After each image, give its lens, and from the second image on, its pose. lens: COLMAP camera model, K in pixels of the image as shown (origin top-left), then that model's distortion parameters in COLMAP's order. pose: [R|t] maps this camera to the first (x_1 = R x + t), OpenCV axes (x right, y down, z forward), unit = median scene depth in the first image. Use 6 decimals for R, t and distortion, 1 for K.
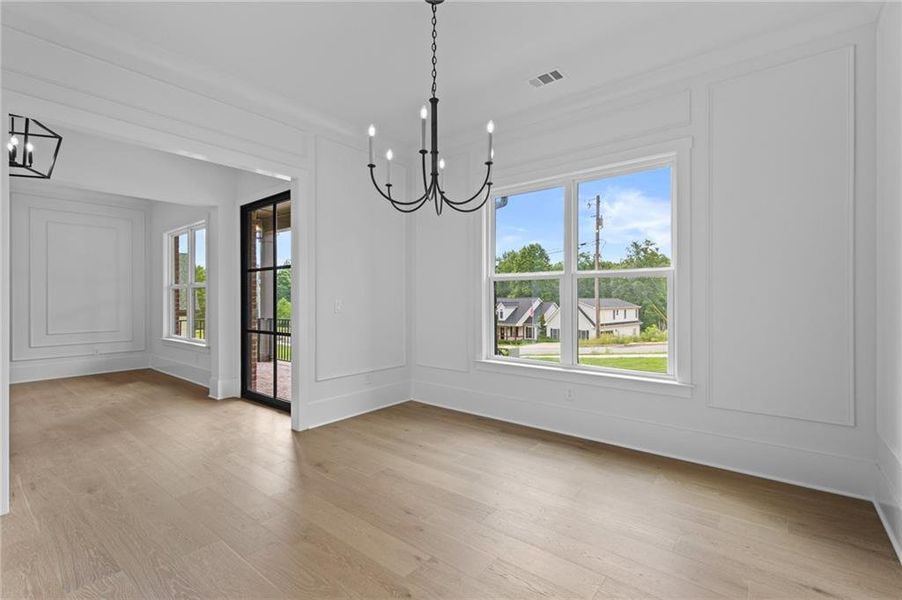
lens RADIAL K [[406.1, 0, 452.3], [0, 406.1, 298.8], [0, 0, 1]] dist [0.003782, 0.000315]
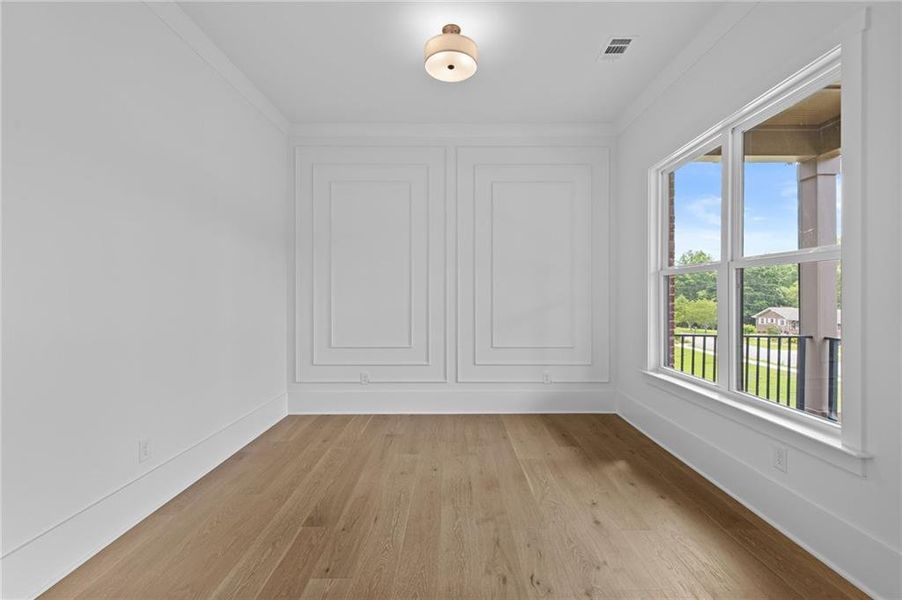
lens RADIAL K [[406.1, 0, 452.3], [0, 406.1, 298.8], [0, 0, 1]] dist [0.003782, 0.000315]
pose [[0.628099, 0.009966, -0.778069, -0.455251], [-0.004502, 0.999948, 0.009175, 0.000863], [0.778120, -0.002260, 0.628111, 0.470920]]
